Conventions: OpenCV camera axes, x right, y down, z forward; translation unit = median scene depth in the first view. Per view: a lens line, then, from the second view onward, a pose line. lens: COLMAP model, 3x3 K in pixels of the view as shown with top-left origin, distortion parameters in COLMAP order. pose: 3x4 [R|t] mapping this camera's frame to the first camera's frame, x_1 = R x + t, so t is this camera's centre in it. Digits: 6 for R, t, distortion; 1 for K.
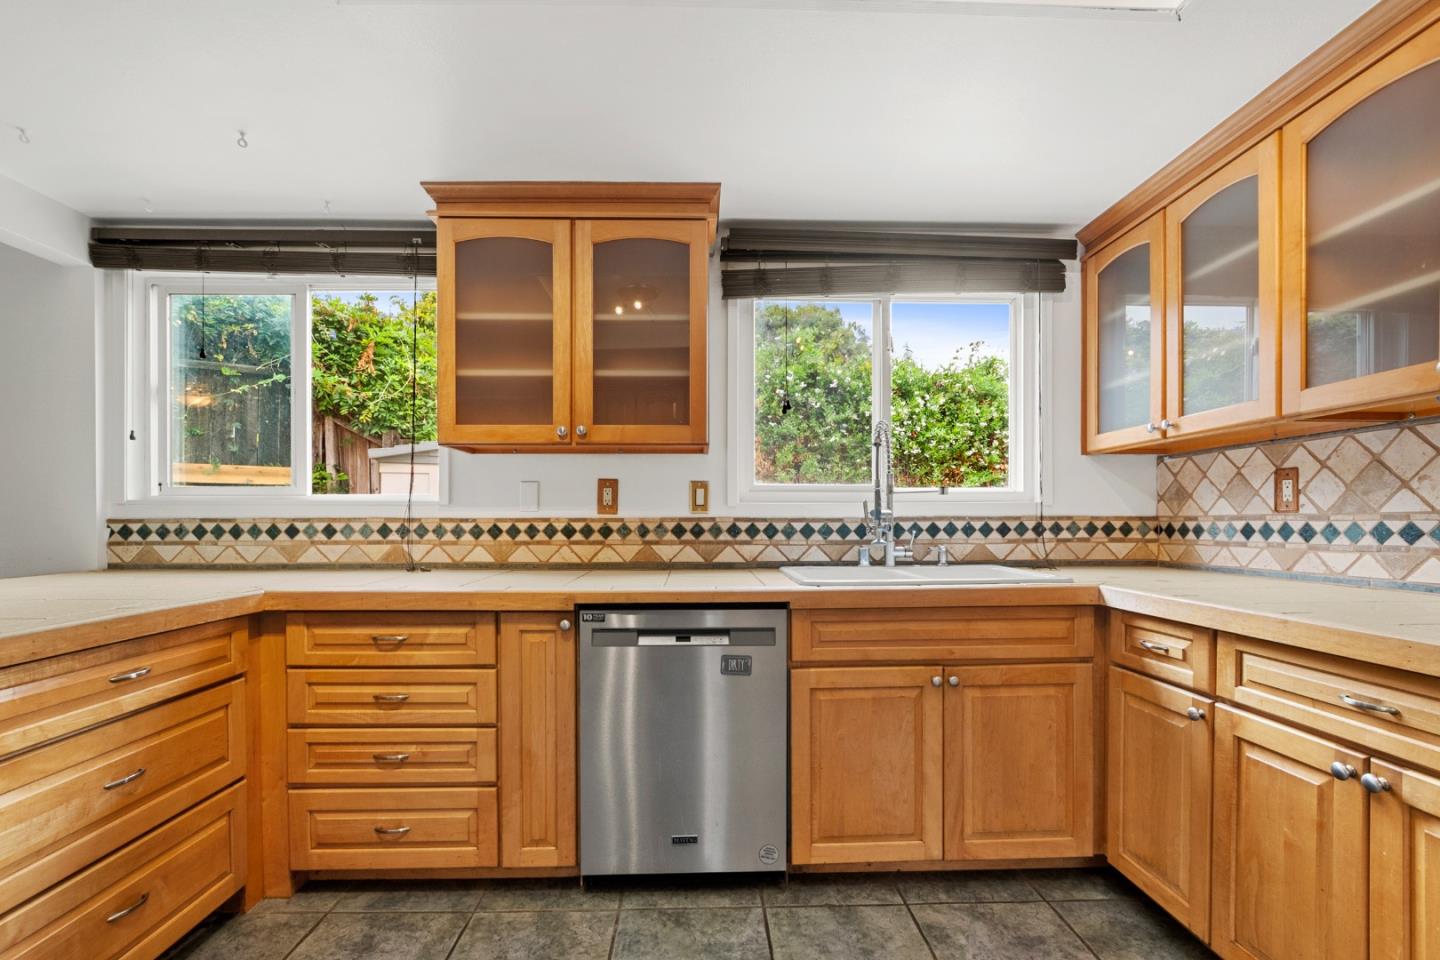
lens RADIAL K [[647.5, 0, 724.3], [0, 647.5, 508.6], [0, 0, 1]] dist [-0.001798, -0.000052]
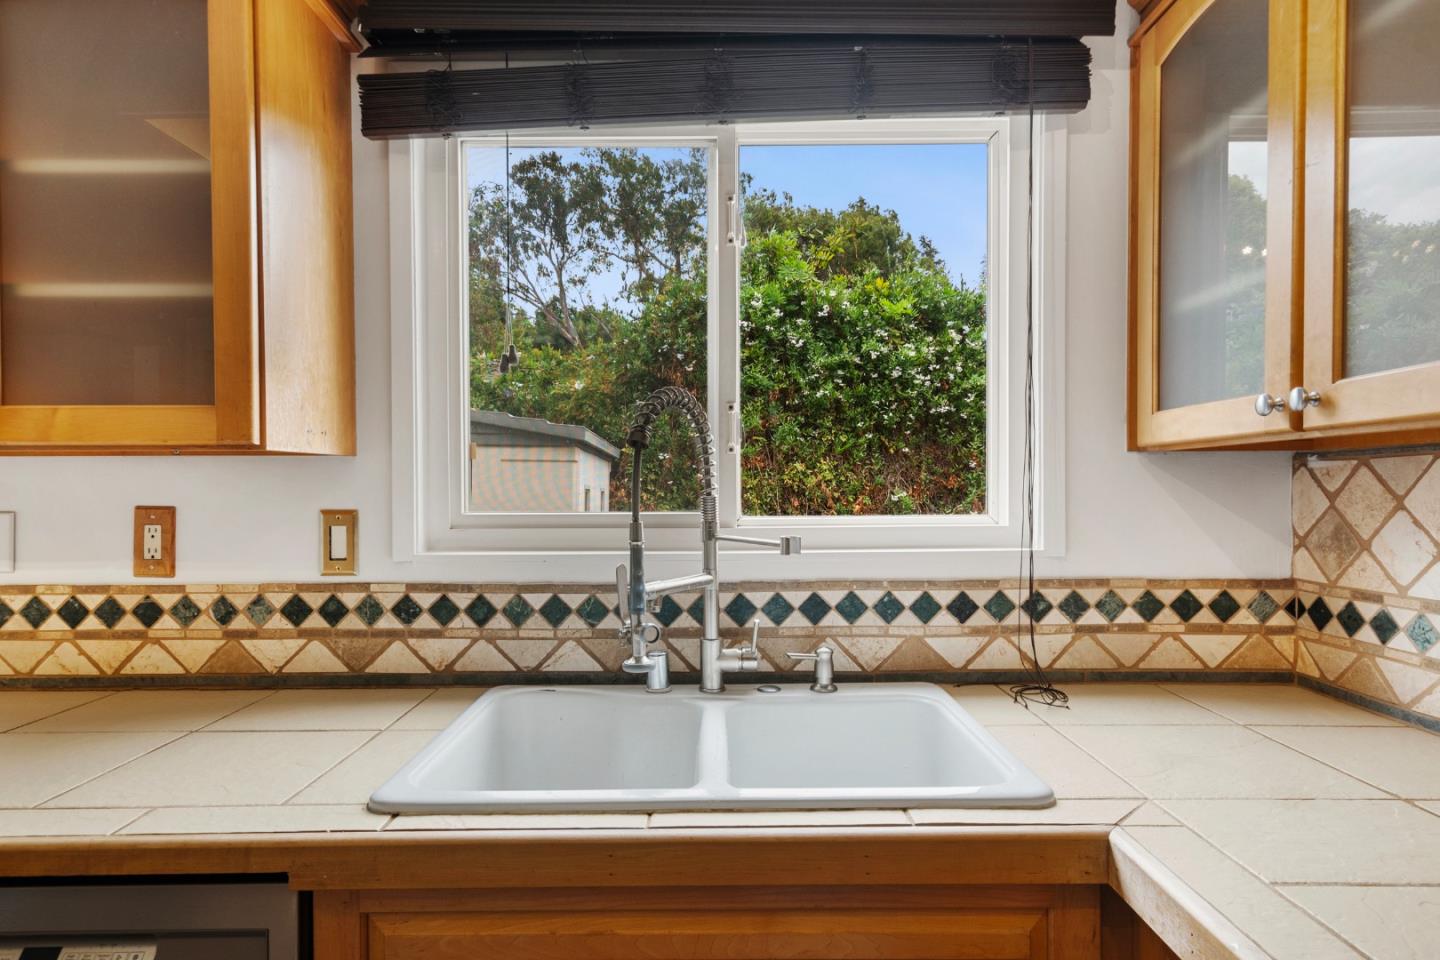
lens RADIAL K [[819.1, 0, 720.0], [0, 819.1, 480.0], [0, 0, 1]] dist [0.002132, 0.014934]
pose [[0.998962, -0.003265, -0.045432, 0.282280], [0.003705, 0.999947, 0.009598, -0.070146], [0.045399, -0.009756, 0.998921, 0.385504]]
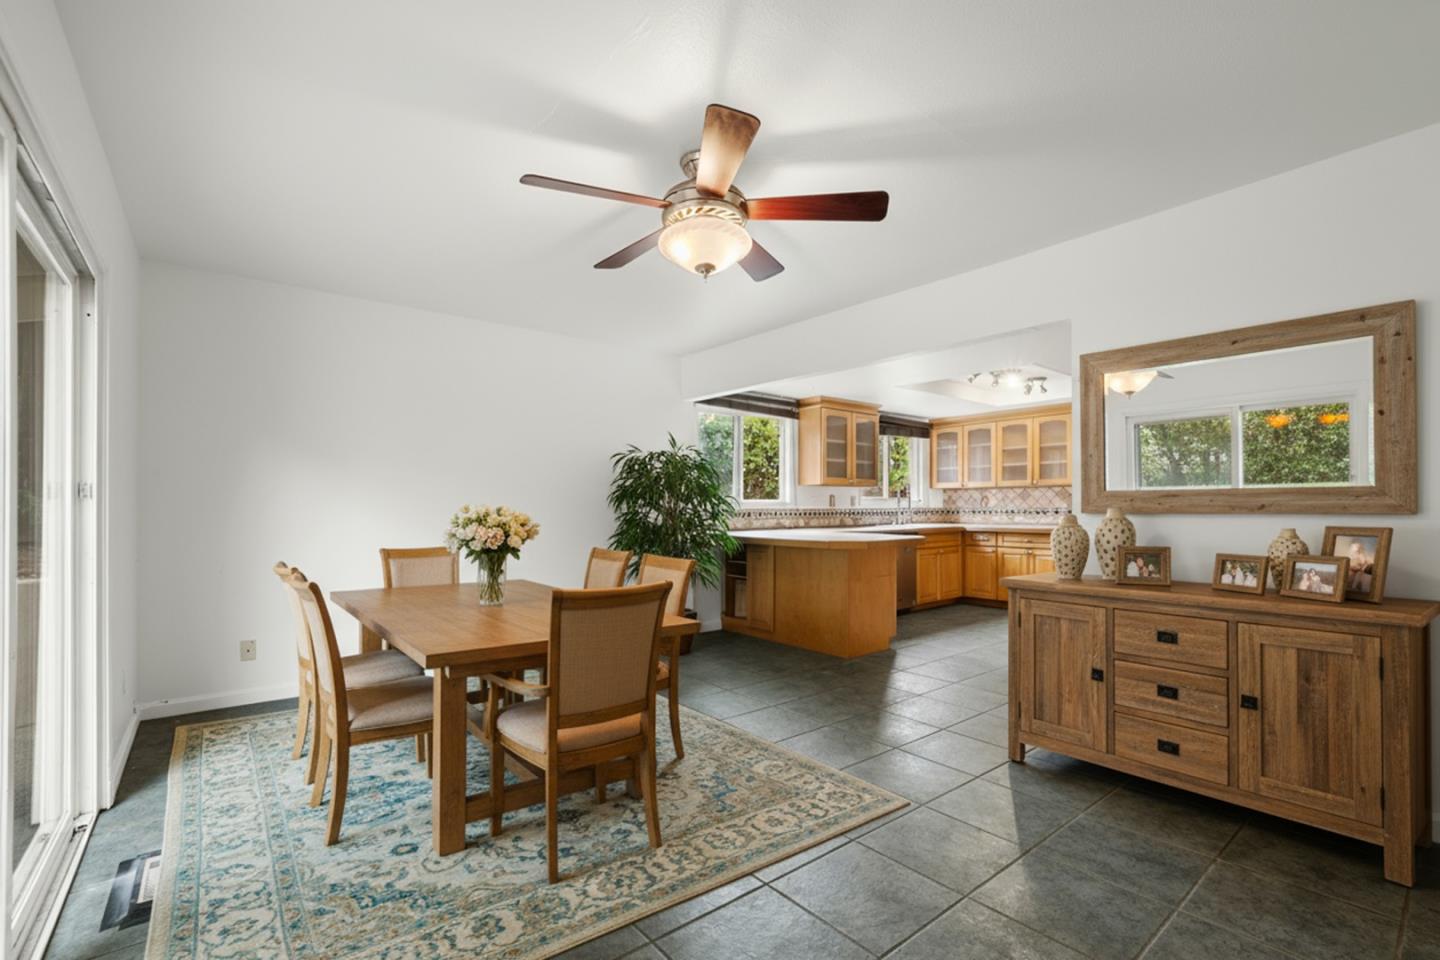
lens RADIAL K [[635.9, 0, 720.0], [0, 635.9, 480.0], [0, 0, 1]] dist [-0.002220, -0.000159]
pose [[0.807598, 0.022559, 0.589302, -2.196571], [-0.005101, 0.999498, -0.031270, -0.022614], [-0.589711, 0.022248, 0.807308, -0.944751]]
